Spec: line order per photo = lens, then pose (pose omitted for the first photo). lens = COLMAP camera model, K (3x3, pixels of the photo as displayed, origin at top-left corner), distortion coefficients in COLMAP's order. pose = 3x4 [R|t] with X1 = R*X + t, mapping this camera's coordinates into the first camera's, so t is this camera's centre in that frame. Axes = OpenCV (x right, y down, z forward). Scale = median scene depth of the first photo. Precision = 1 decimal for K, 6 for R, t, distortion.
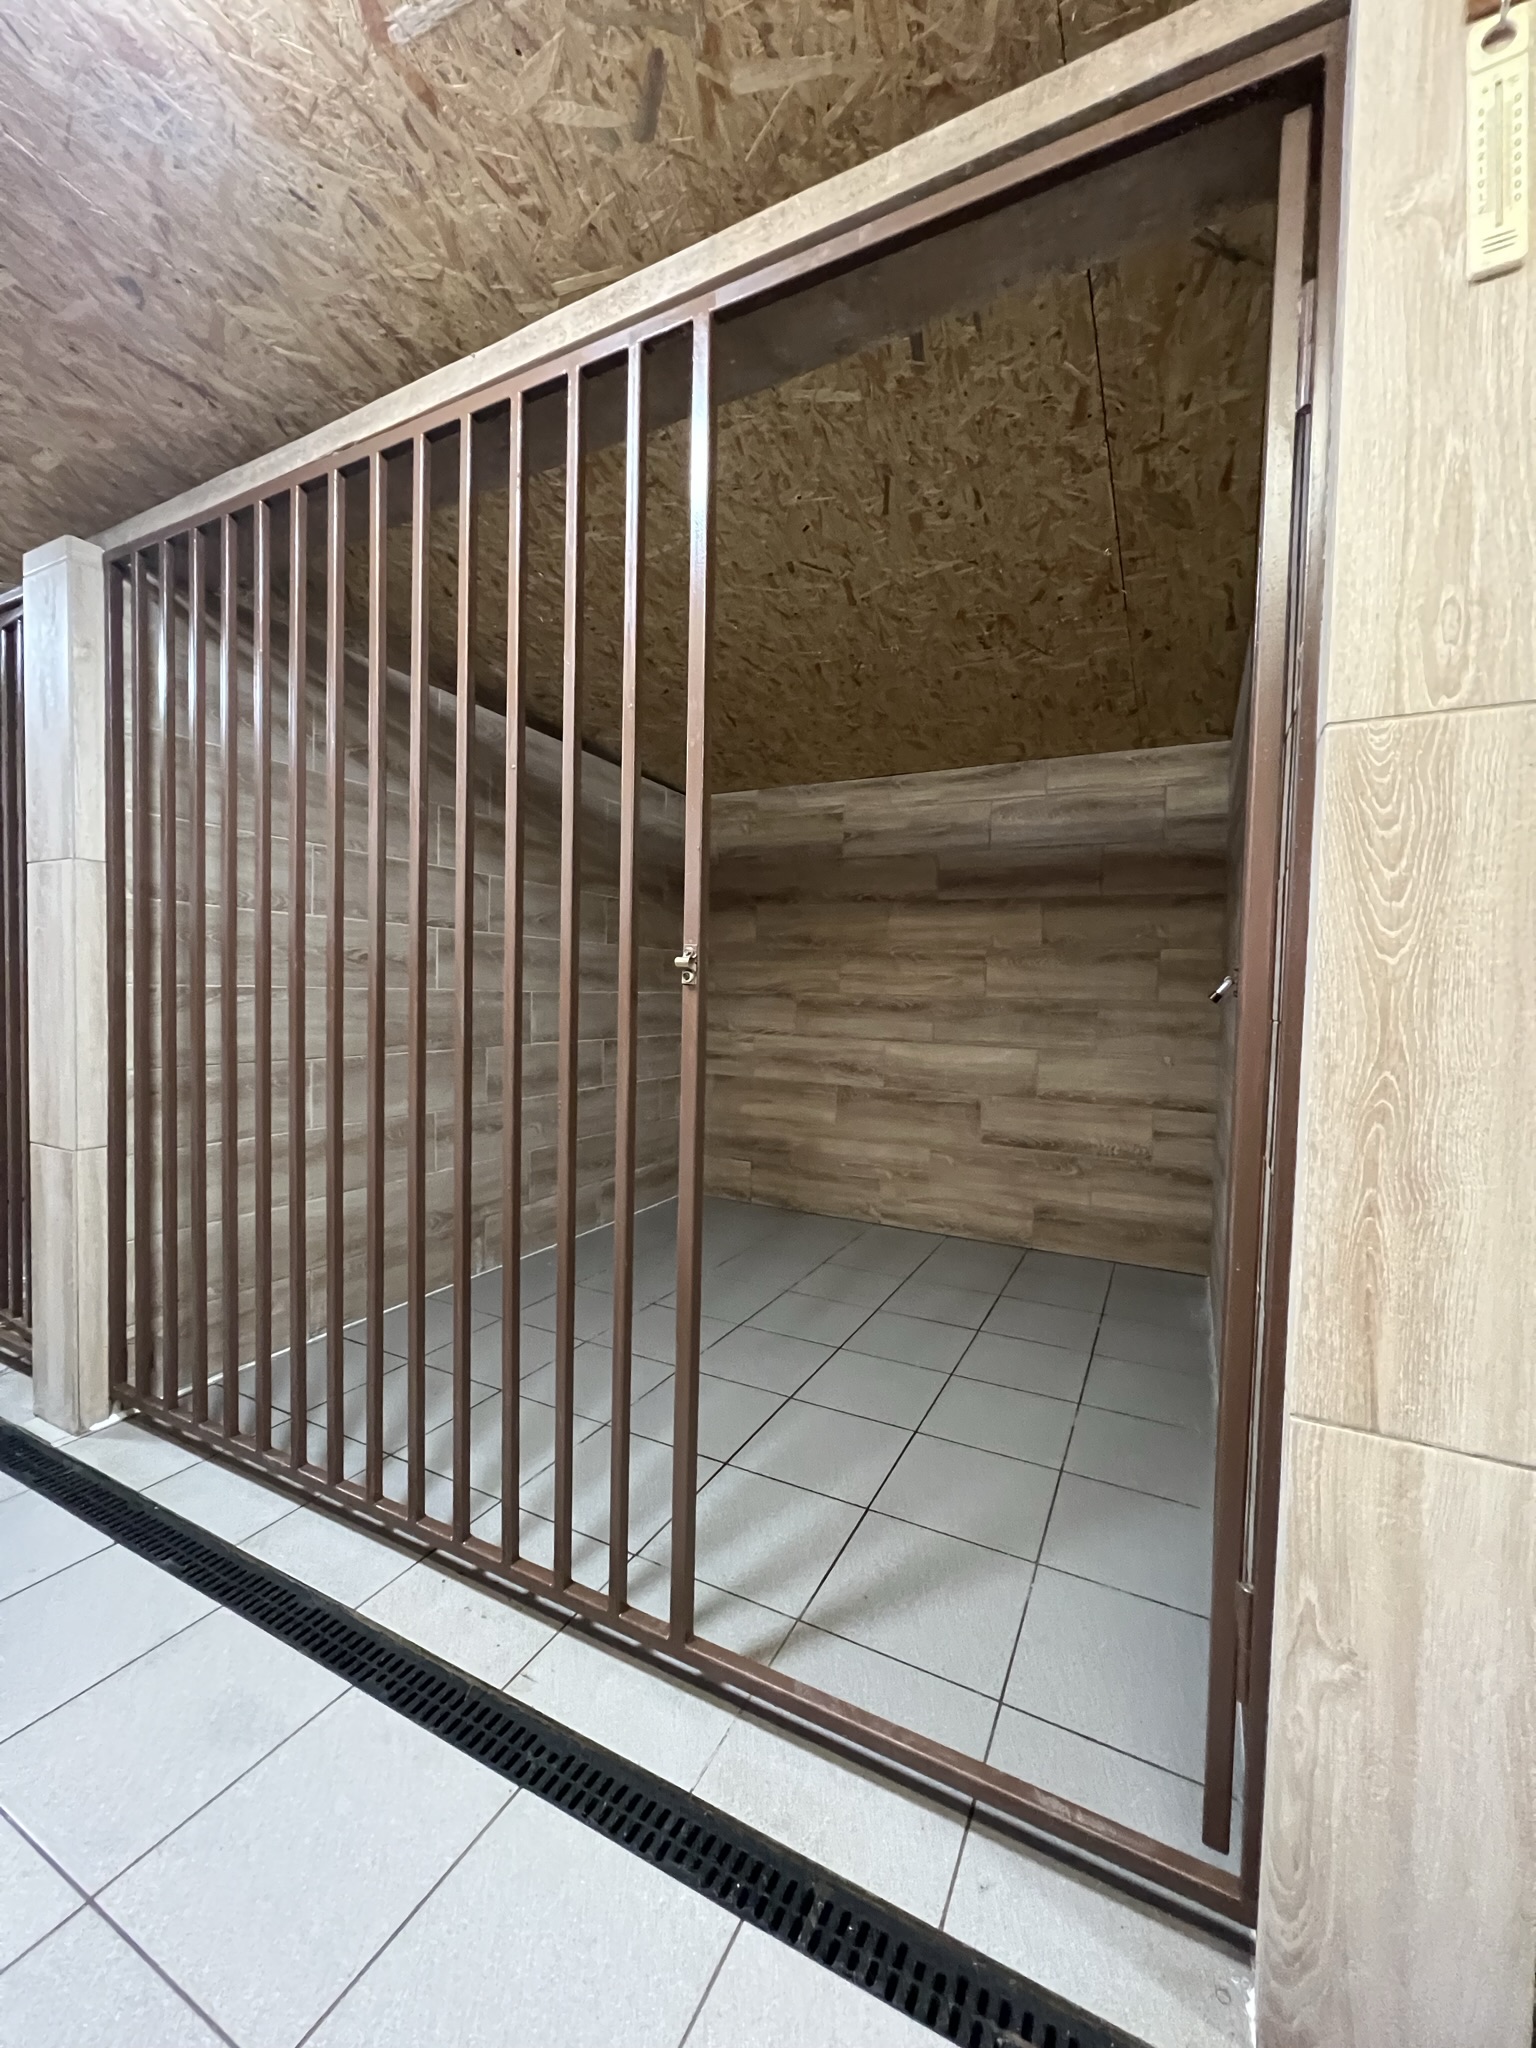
lens RADIAL K [[817.2, 0, 773.6], [0, 817.2, 1018.7], [0, 0, 1]] dist [0.001828, -0.000173]
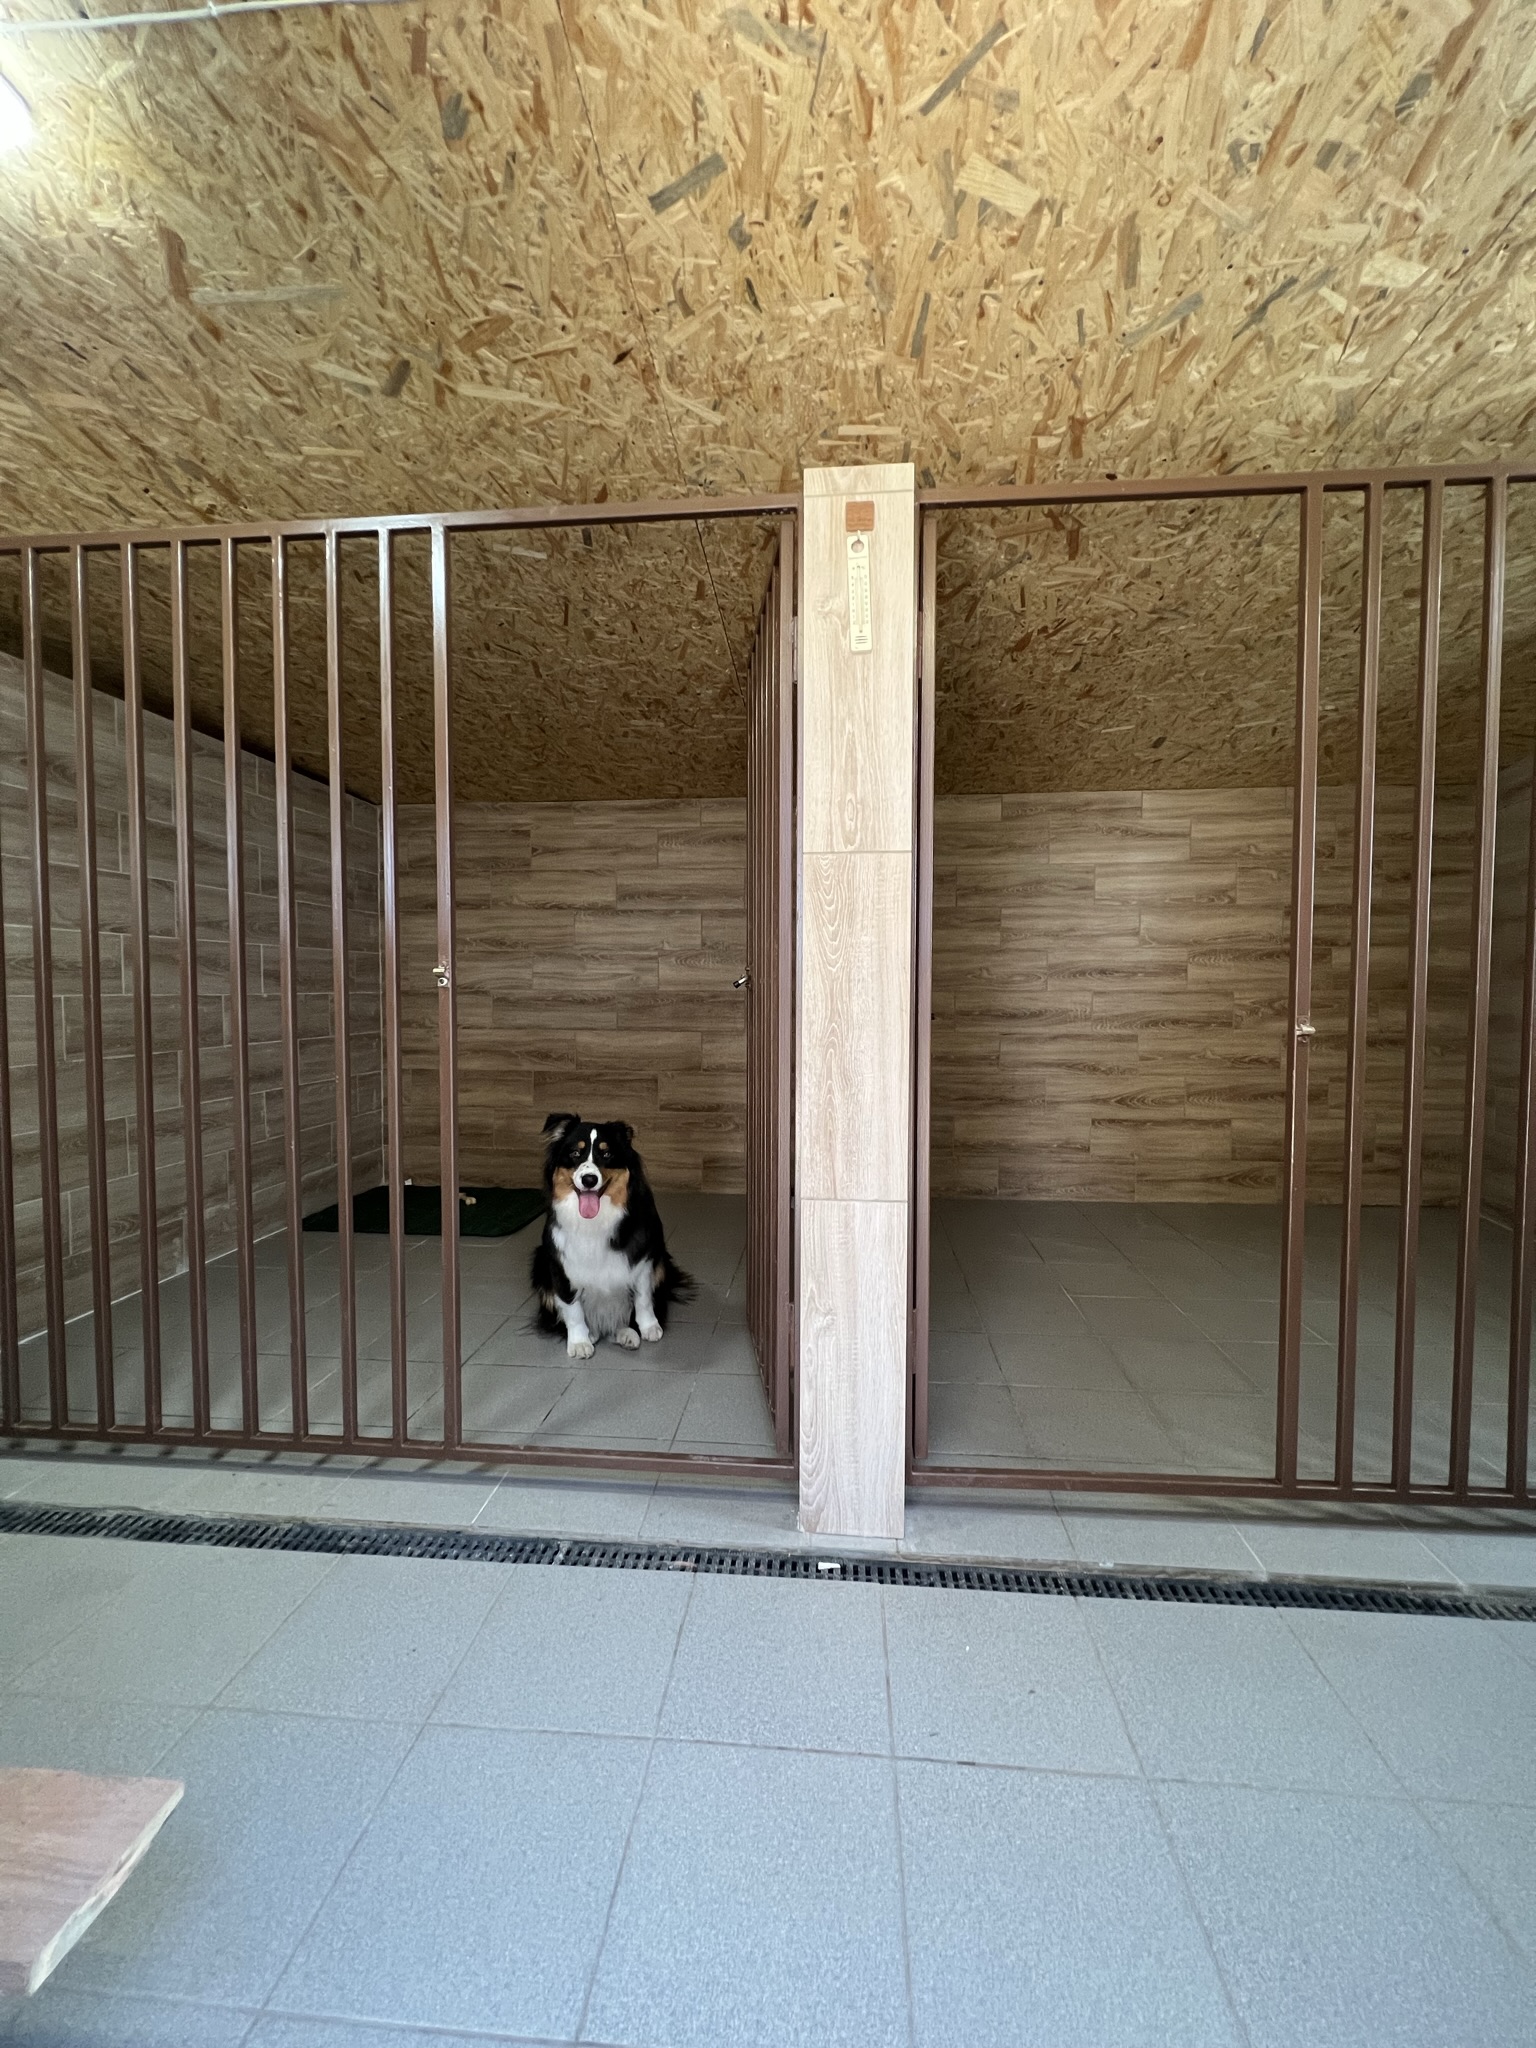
lens RADIAL K [[817.2, 0, 774.7], [0, 817.2, 1020.8], [0, 0, 1]] dist [0.001828, -0.000173]
pose [[0.926945, -0.035602, 0.373503, -0.072248], [0.031934, 0.999362, 0.016004, 0.008912], [-0.373835, -0.002907, 0.927491, -0.384933]]
